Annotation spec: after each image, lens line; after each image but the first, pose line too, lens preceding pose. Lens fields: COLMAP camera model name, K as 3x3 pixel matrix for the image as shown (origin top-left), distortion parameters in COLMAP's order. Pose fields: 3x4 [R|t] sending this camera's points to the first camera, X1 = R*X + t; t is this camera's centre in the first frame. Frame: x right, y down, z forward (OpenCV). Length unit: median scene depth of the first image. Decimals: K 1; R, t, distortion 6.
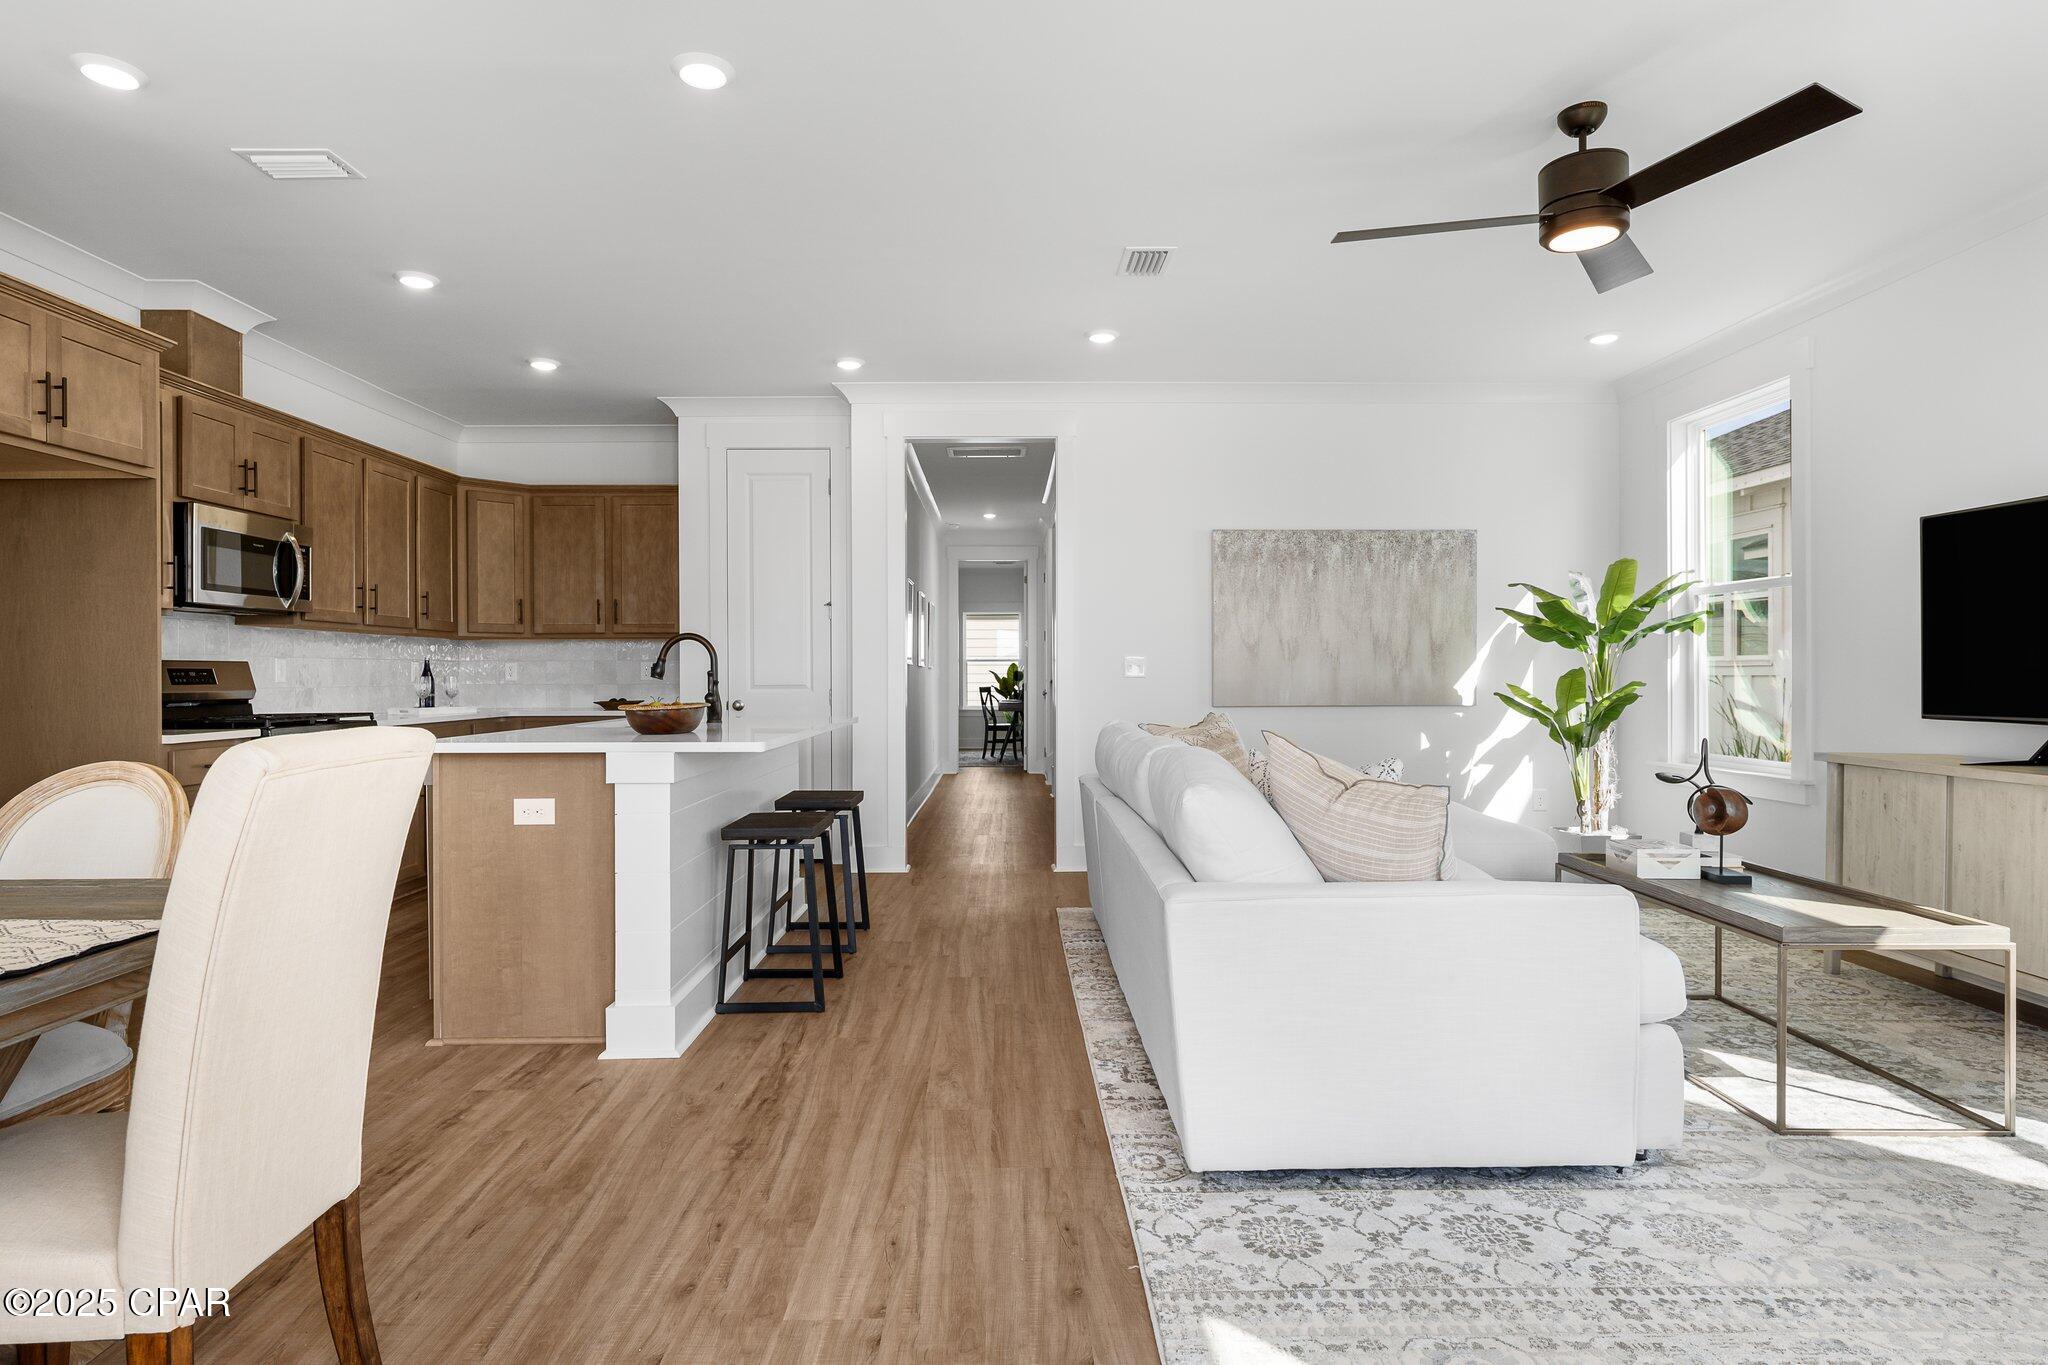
lens RADIAL K [[1104.3, 0, 1032.9], [0, 1104.3, 674.9], [0, 0, 1]] dist [-0.000620, 0.002483]
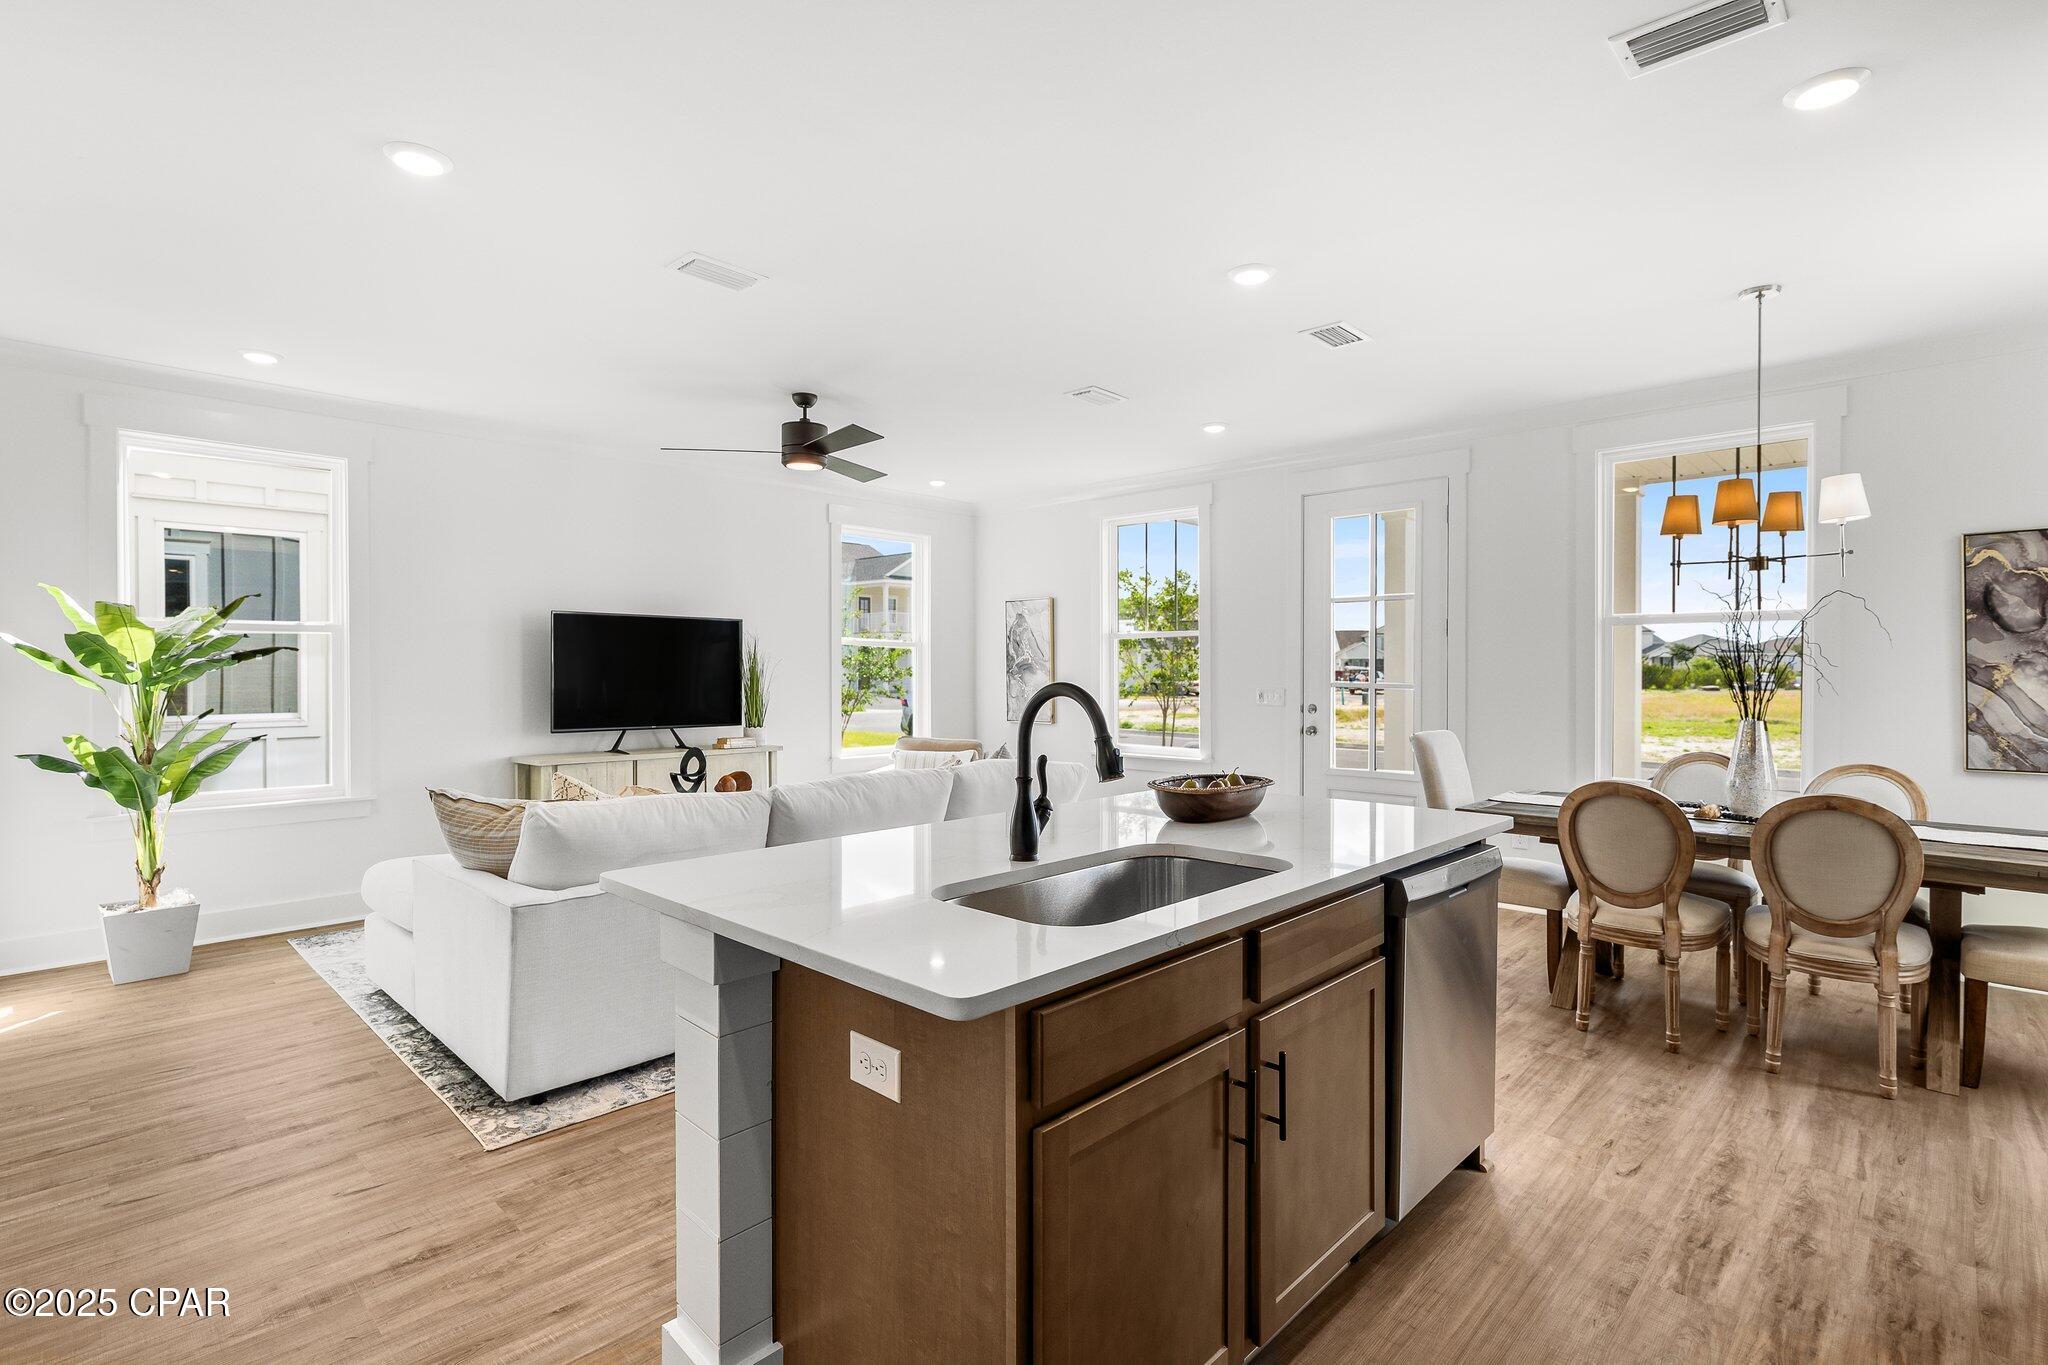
lens RADIAL K [[968.4, 0, 1018.0], [0, 968.4, 679.6], [0, 0, 1]] dist [0.000626, 0.000225]
pose [[-0.705815, -0.003915, 0.708386, -0.646227], [0.000442, 0.999982, 0.005967, -0.044695], [-0.708396, 0.004525, -0.705800, 1.416841]]
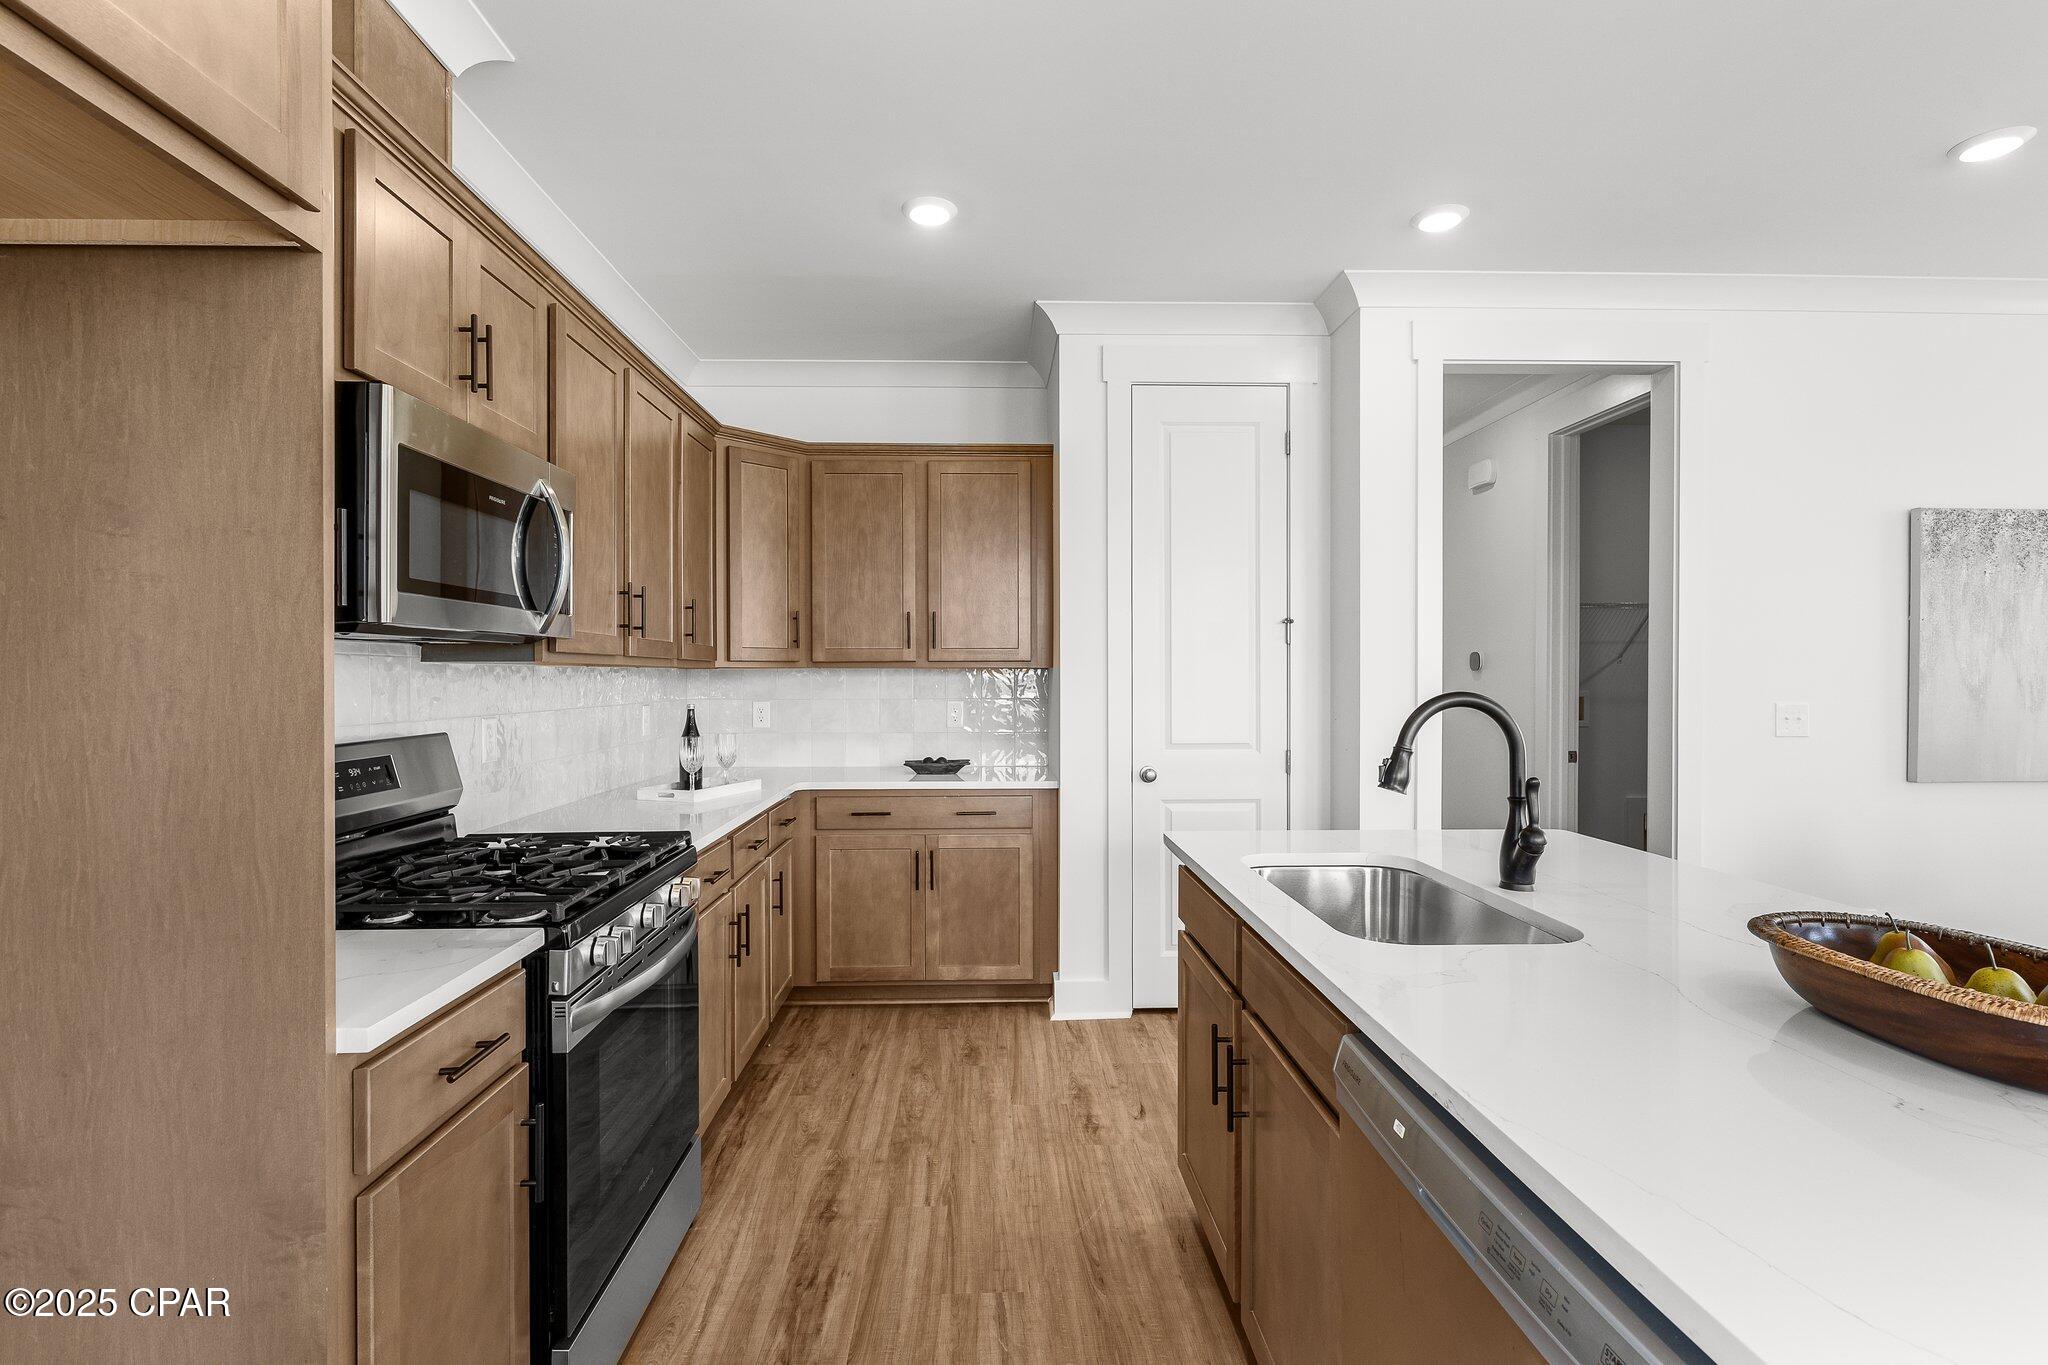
lens RADIAL K [[968.4, 0, 1026.5], [0, 968.4, 672.0], [0, 0, 1]] dist [0.000626, 0.000225]
pose [[0.999582, 0.001920, 0.028857, -0.540457], [-0.001829, 0.999993, -0.003197, -0.047499], [-0.028863, 0.003143, 0.999578, 0.643619]]
